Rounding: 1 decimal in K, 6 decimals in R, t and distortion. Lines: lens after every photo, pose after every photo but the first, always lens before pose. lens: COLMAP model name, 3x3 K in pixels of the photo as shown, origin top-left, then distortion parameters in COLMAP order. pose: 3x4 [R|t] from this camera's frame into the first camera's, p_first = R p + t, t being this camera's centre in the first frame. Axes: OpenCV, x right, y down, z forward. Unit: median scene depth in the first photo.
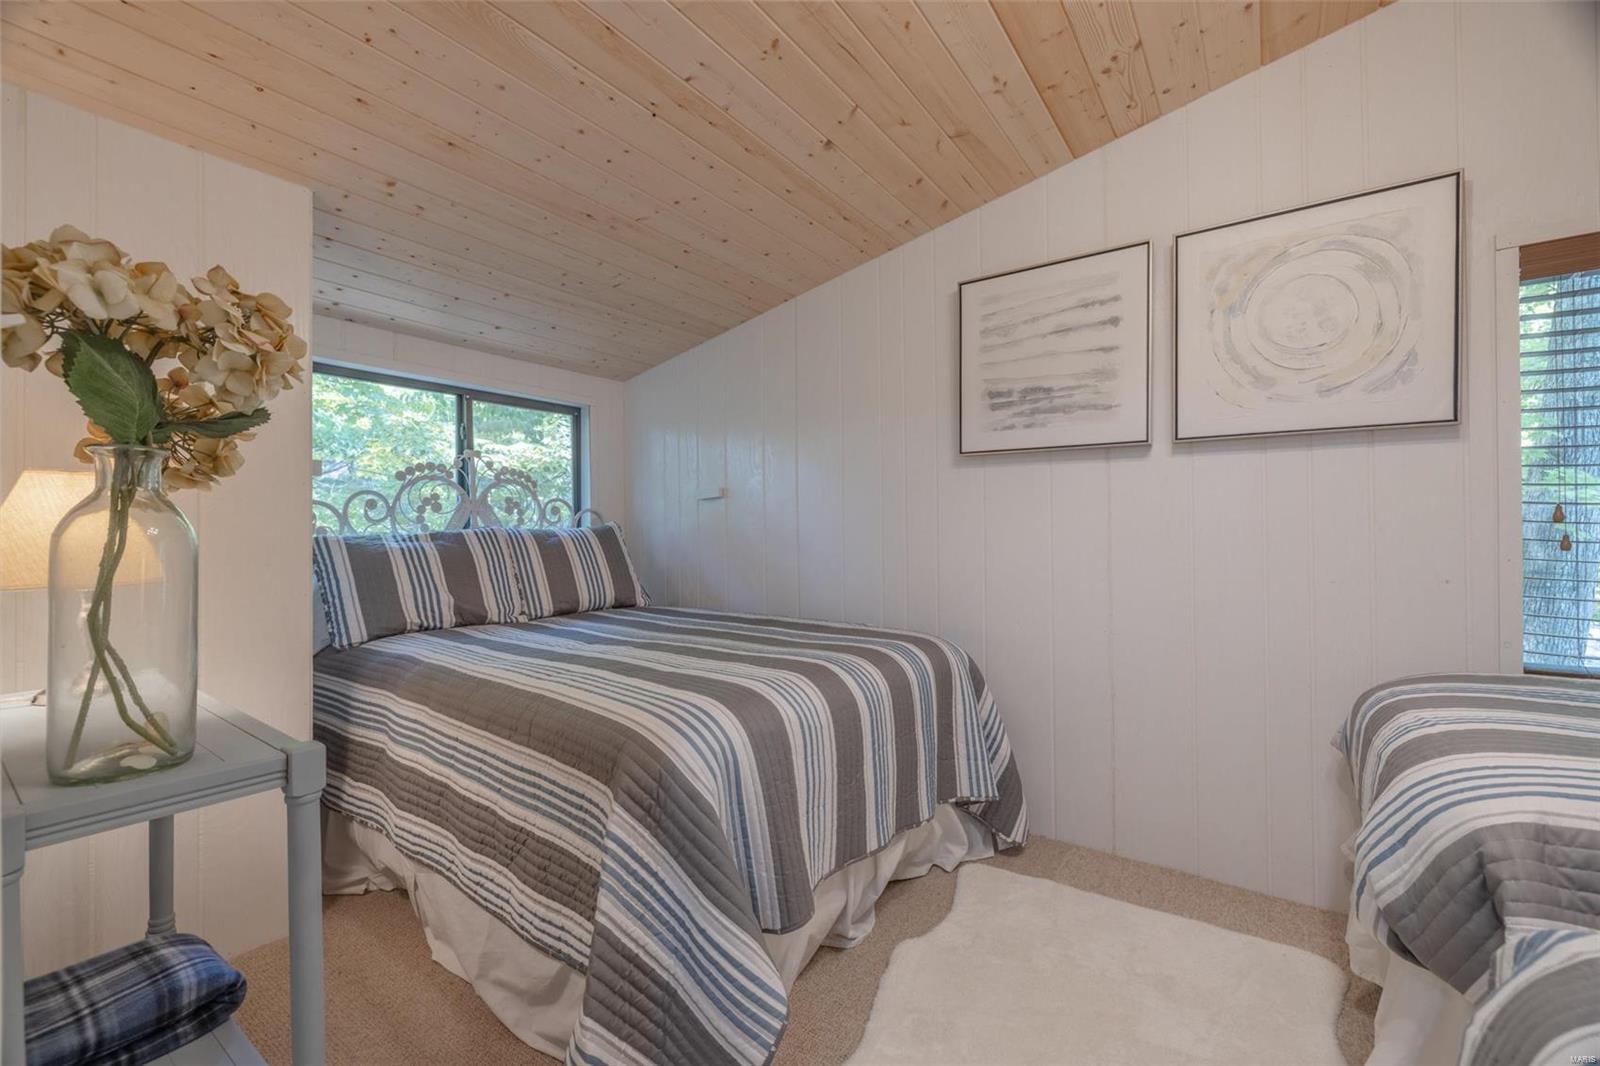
lens RADIAL K [[668.1, 0, 792.9], [0, 668.1, 530.9], [0, 0, 1]] dist [-0.002557, 0.000617]
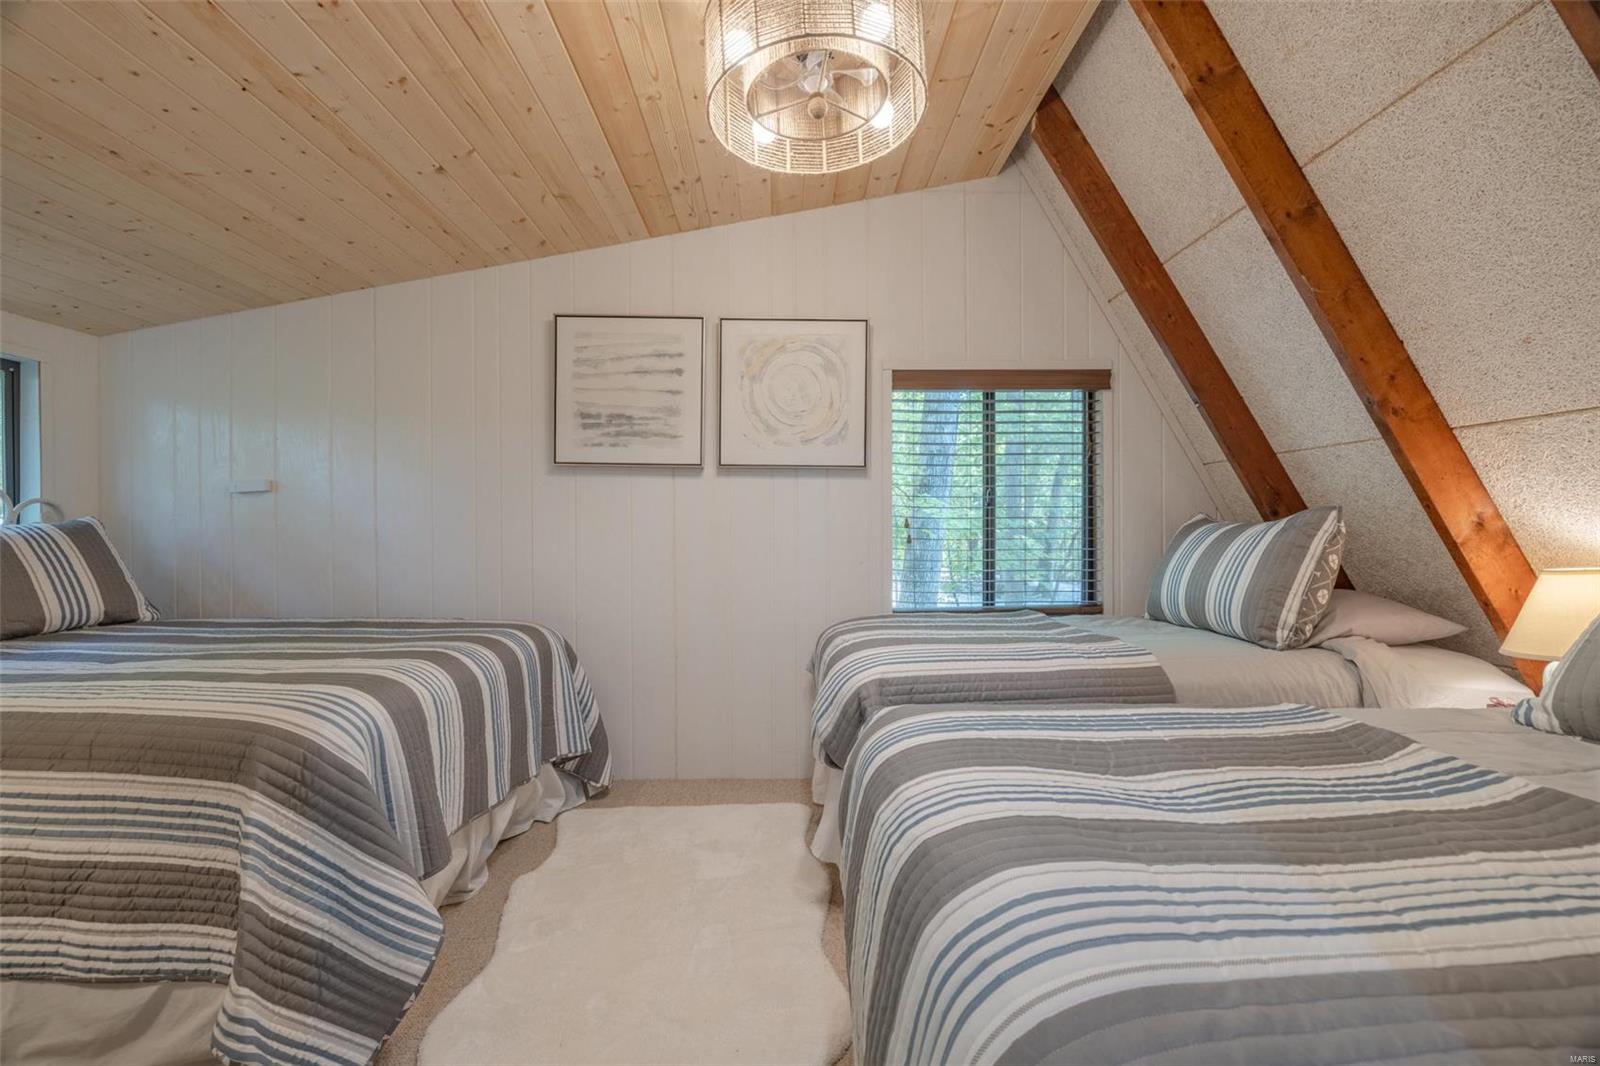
lens RADIAL K [[668.1, 0, 792.9], [0, 668.1, 530.9], [0, 0, 1]] dist [-0.002557, 0.000617]
pose [[0.801178, 0.005255, 0.598402, -0.143821], [-0.005036, 0.999985, -0.002040, 0.000677], [-0.598404, -0.001379, 0.801193, -0.218039]]
